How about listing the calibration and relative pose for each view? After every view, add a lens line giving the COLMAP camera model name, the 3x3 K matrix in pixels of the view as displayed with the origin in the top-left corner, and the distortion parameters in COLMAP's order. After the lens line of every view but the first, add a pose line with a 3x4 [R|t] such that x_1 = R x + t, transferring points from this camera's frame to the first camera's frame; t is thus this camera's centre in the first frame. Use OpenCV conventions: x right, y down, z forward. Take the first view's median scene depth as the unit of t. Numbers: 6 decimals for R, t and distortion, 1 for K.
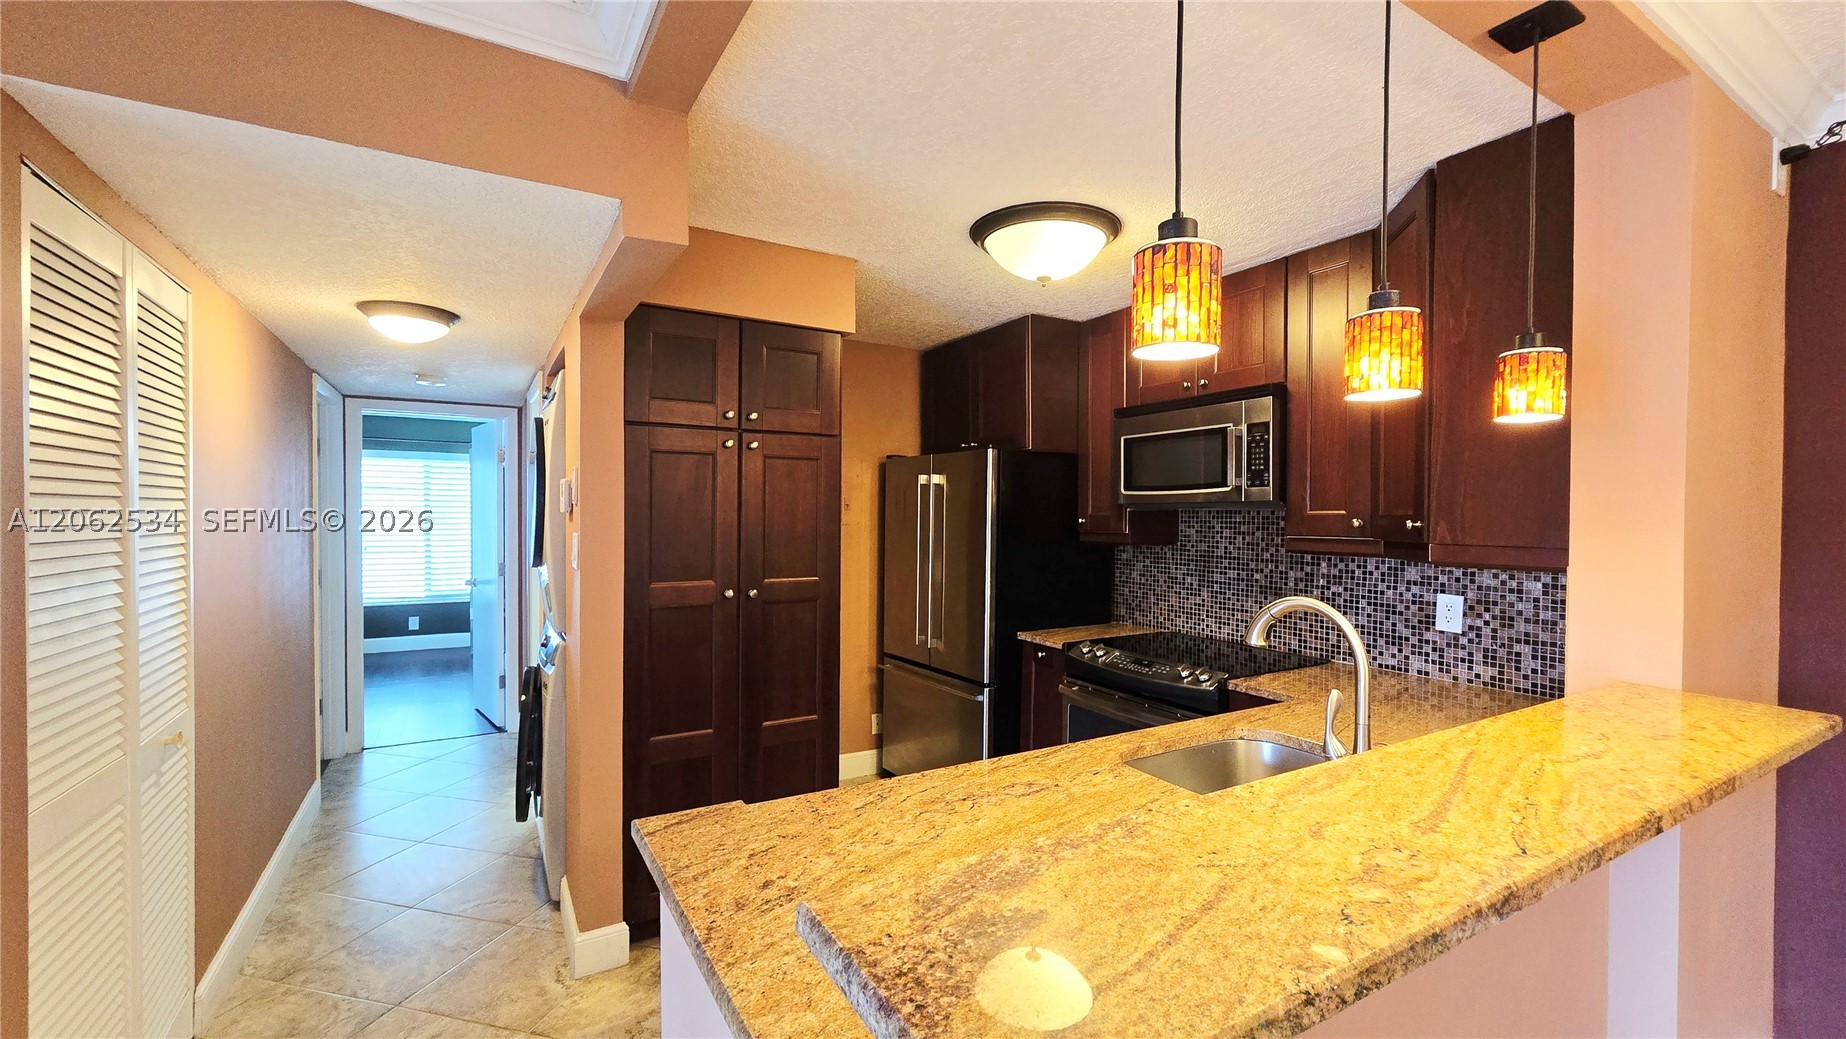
lens RADIAL K [[758.7, 0, 925.1], [0, 758.7, 525.4], [0, 0, 1]] dist [-0.002287, 0.001519]
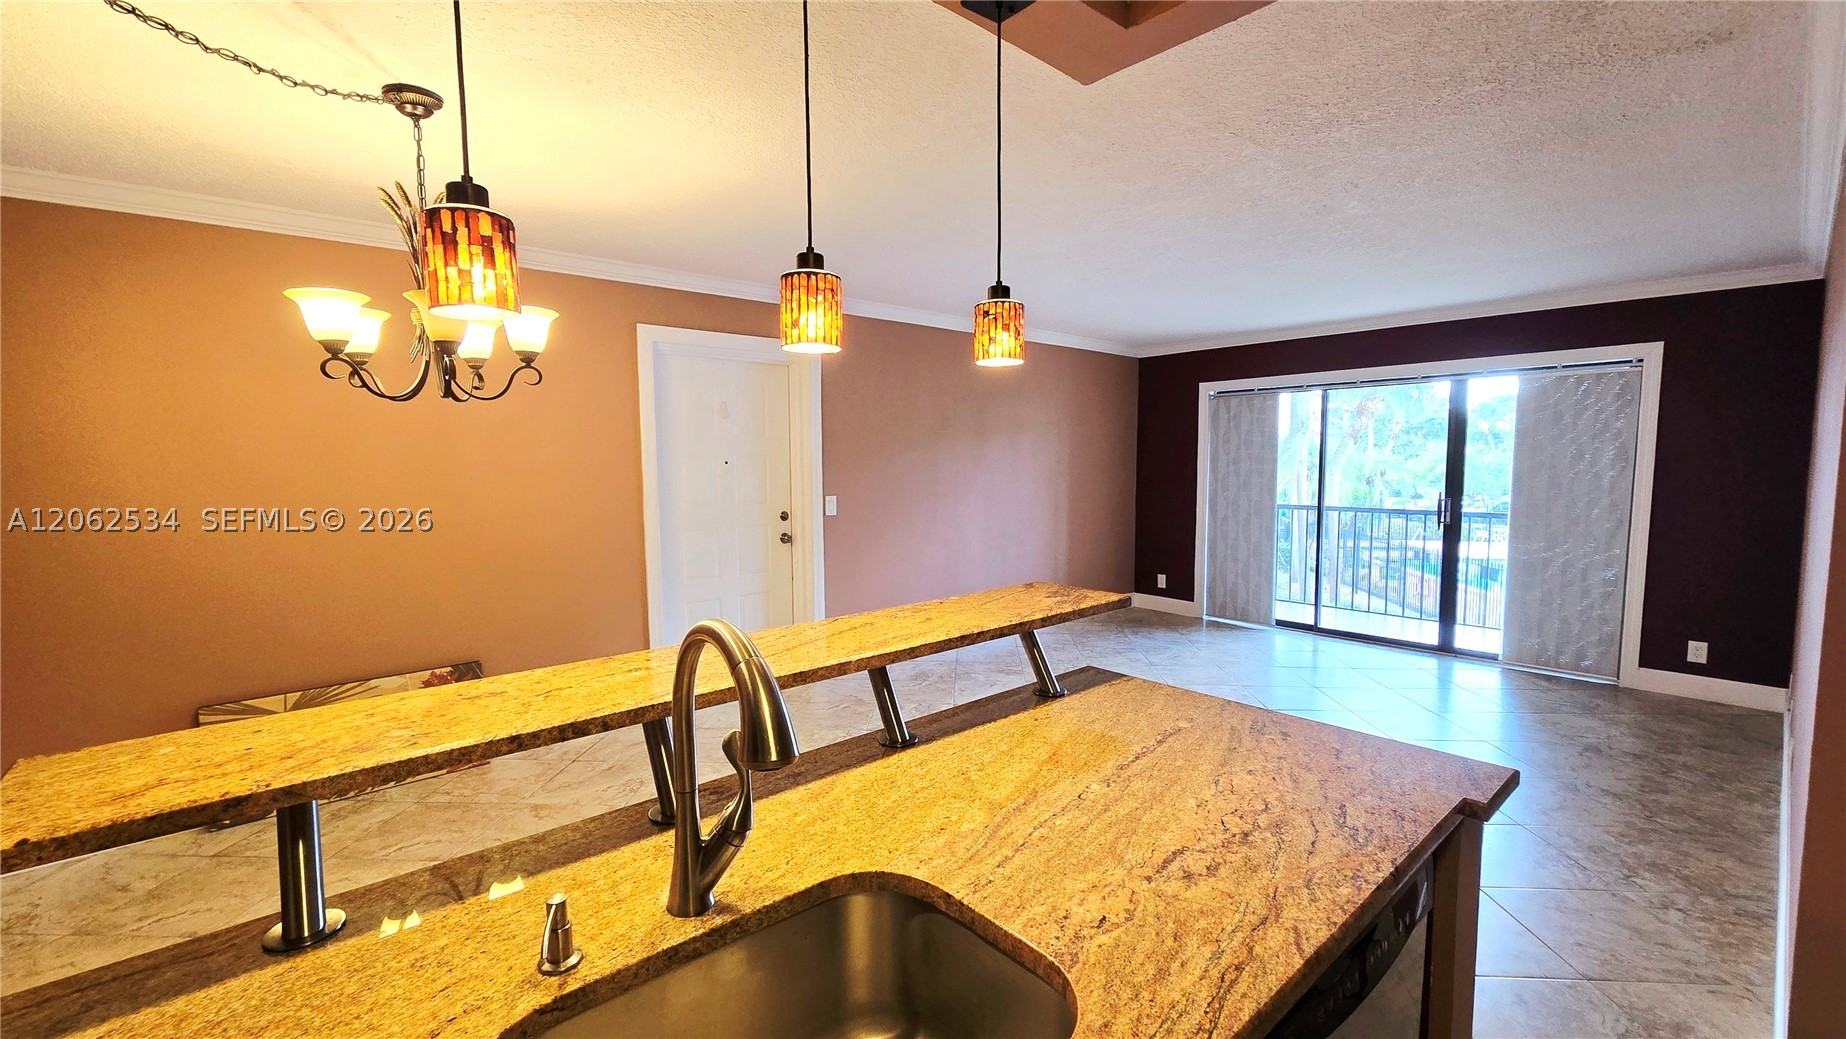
lens RADIAL K [[758.7, 0, 917.7], [0, 758.7, 522.2], [0, 0, 1]] dist [-0.002287, 0.001519]
pose [[-0.985529, 0.016299, -0.168723, 0.284403], [-0.000280, 0.995209, 0.097773, -0.013176], [0.169508, 0.096405, -0.980802, 0.948119]]
